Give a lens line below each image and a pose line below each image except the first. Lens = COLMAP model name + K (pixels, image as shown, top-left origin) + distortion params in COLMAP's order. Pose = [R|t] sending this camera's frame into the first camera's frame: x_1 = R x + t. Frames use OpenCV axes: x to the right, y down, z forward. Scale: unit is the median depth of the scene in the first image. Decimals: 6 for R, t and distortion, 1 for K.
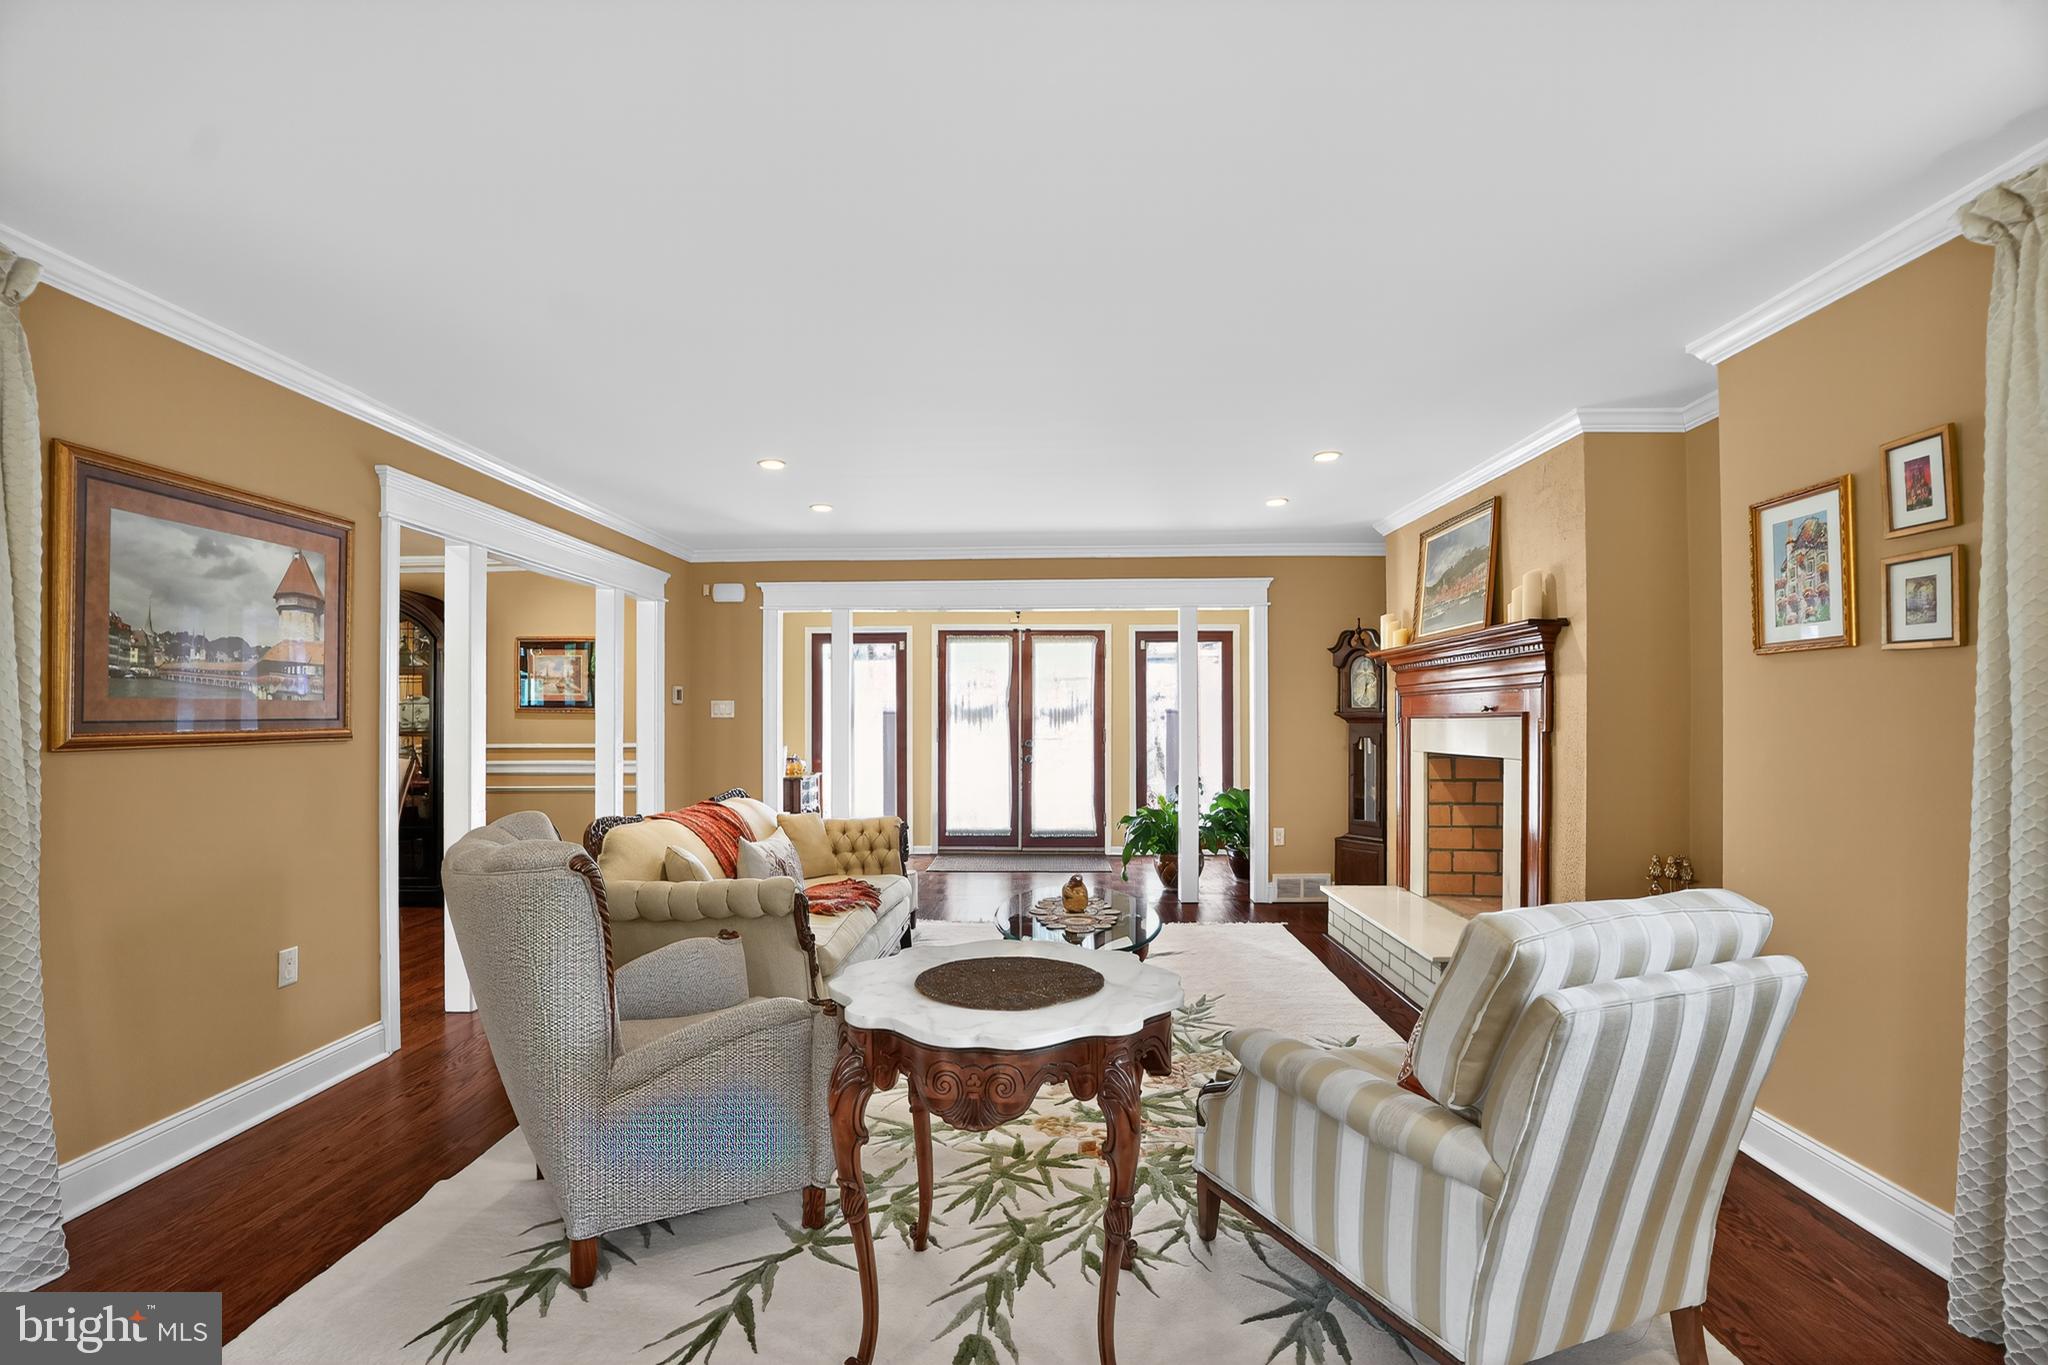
lens RADIAL K [[960.2, 0, 1023.7], [0, 960.2, 699.3], [0, 0, 1]] dist [-0.067368, 0.022645]
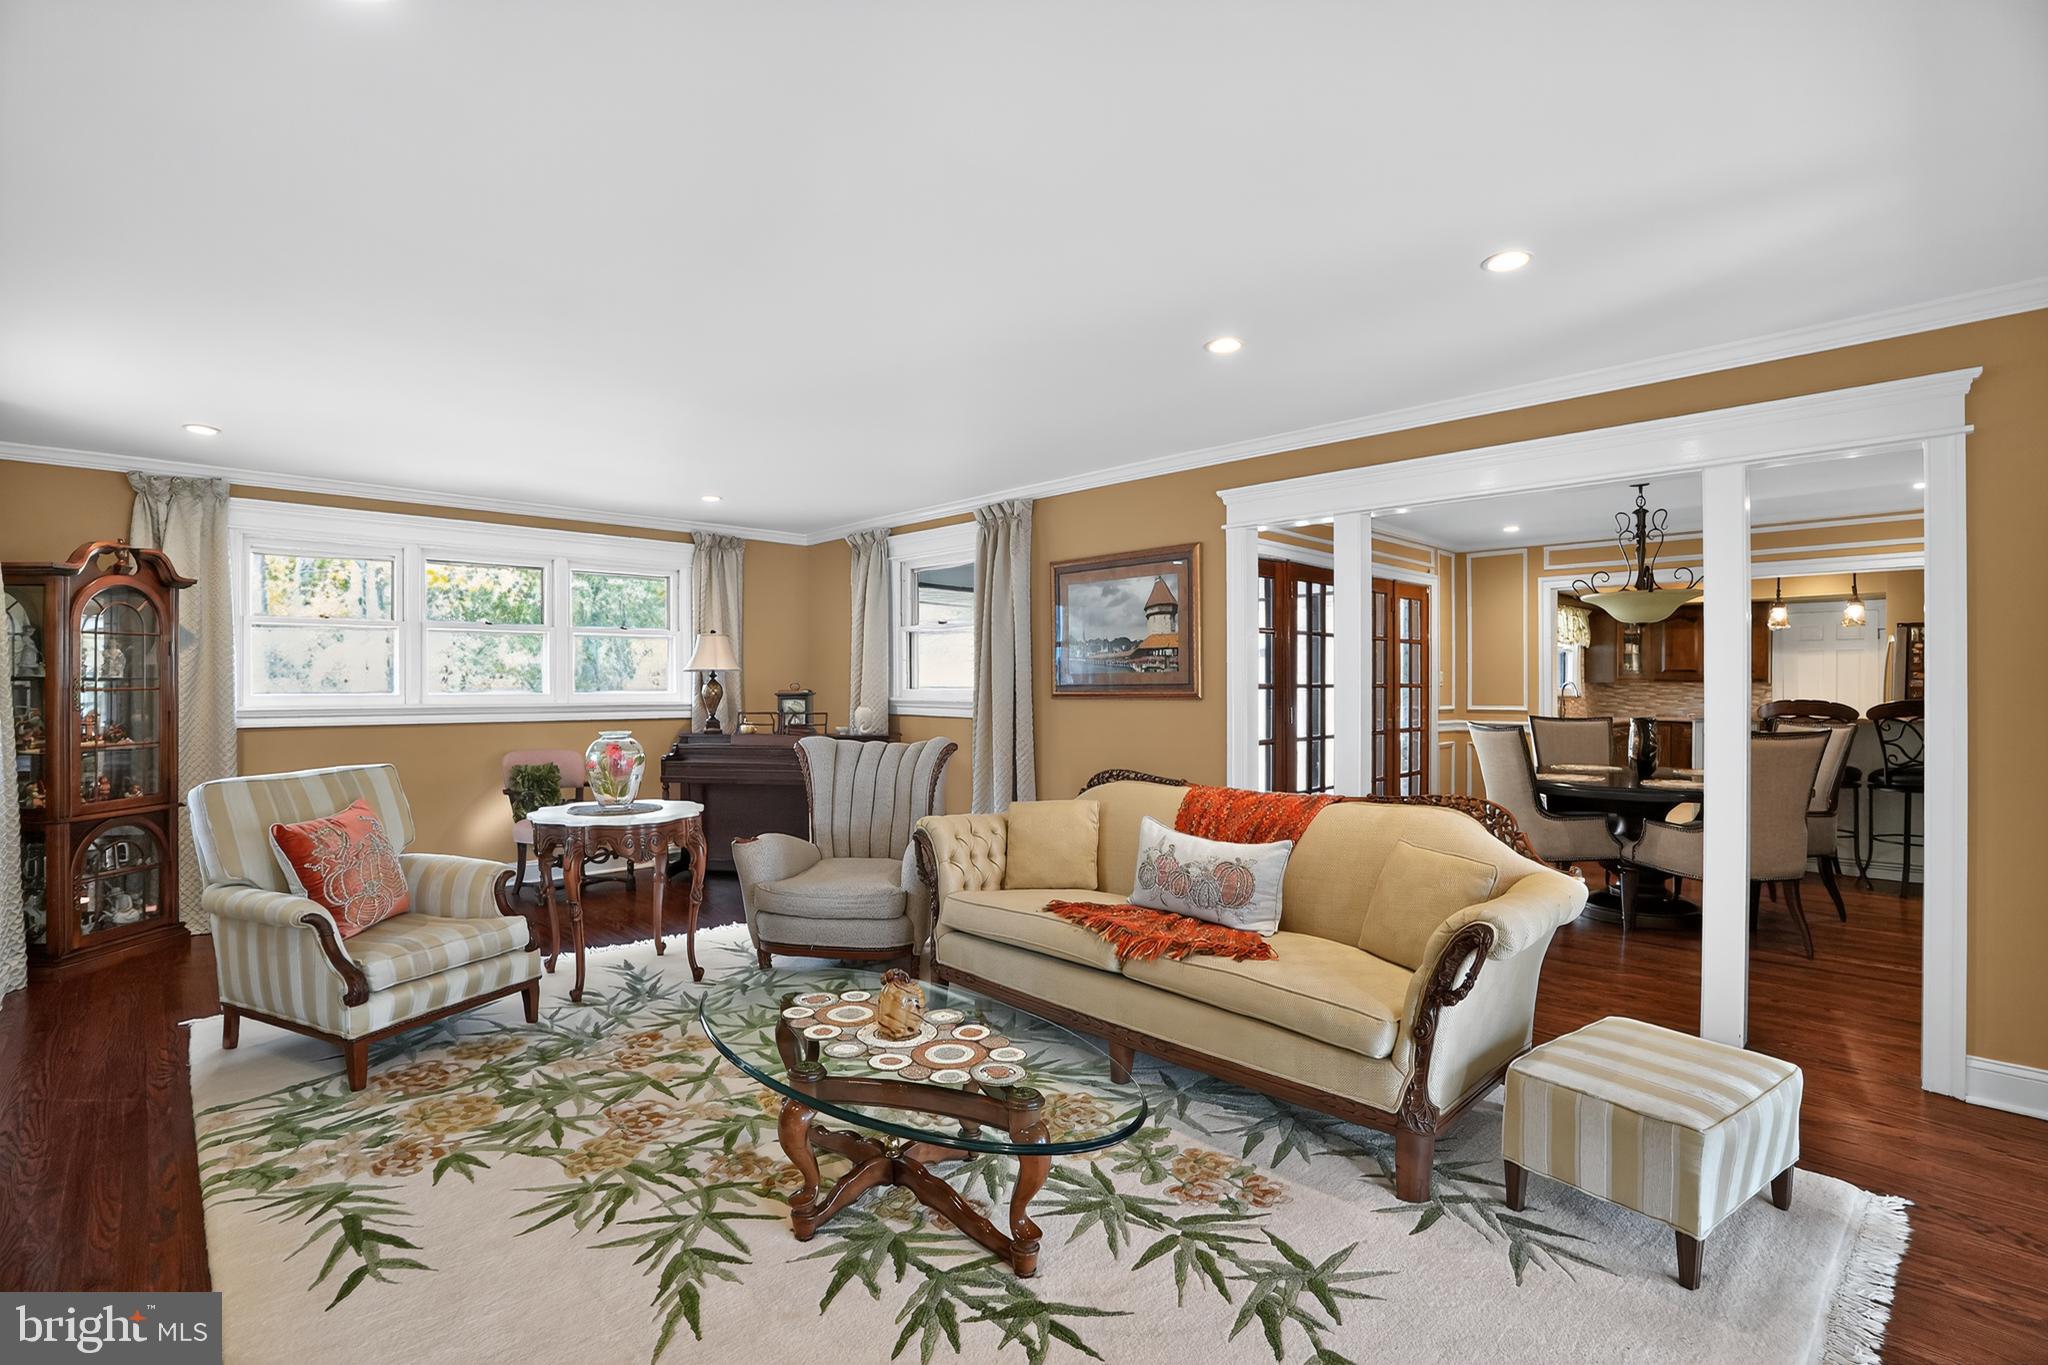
lens RADIAL K [[947.2, 0, 1015.8], [0, 947.2, 689.9], [0, 0, 1]] dist [-0.080828, 0.034583]
pose [[-0.696587, 0.007143, -0.717437, 0.593773], [0.015109, 0.999875, -0.004715, 0.039114], [0.717313, -0.014124, -0.696608, 2.159310]]
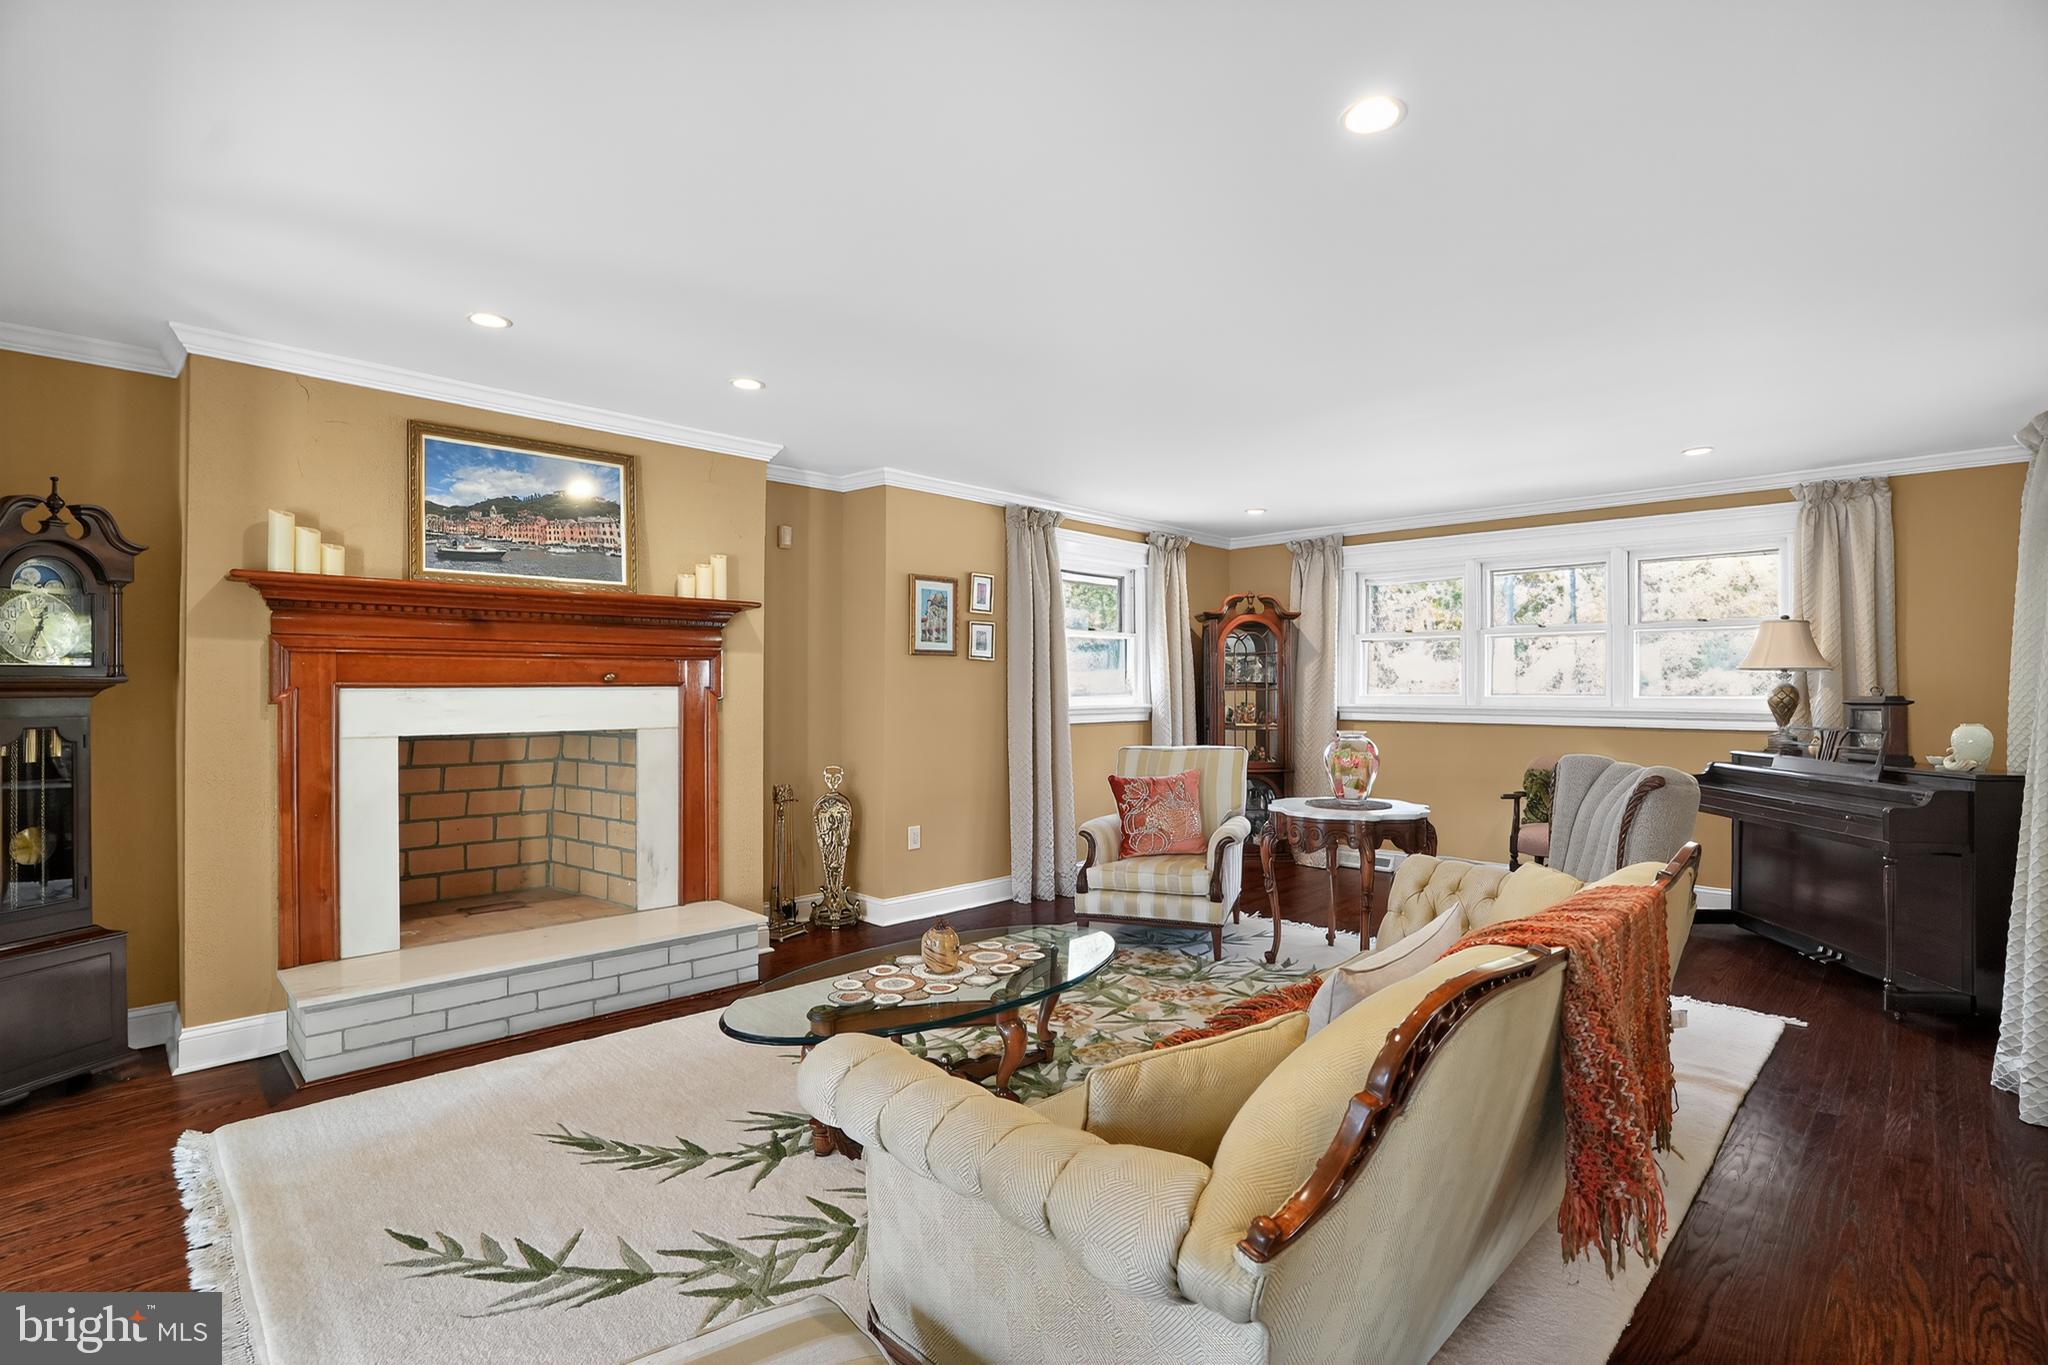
lens RADIAL K [[965.2, 0, 1032.2], [0, 965.2, 681.3], [0, 0, 1]] dist [-0.066951, 0.021818]
pose [[-0.736352, 0.006930, 0.676563, -0.694459], [-0.010221, 0.999719, -0.021365, 0.043861], [-0.676522, -0.022648, -0.736074, 2.214328]]
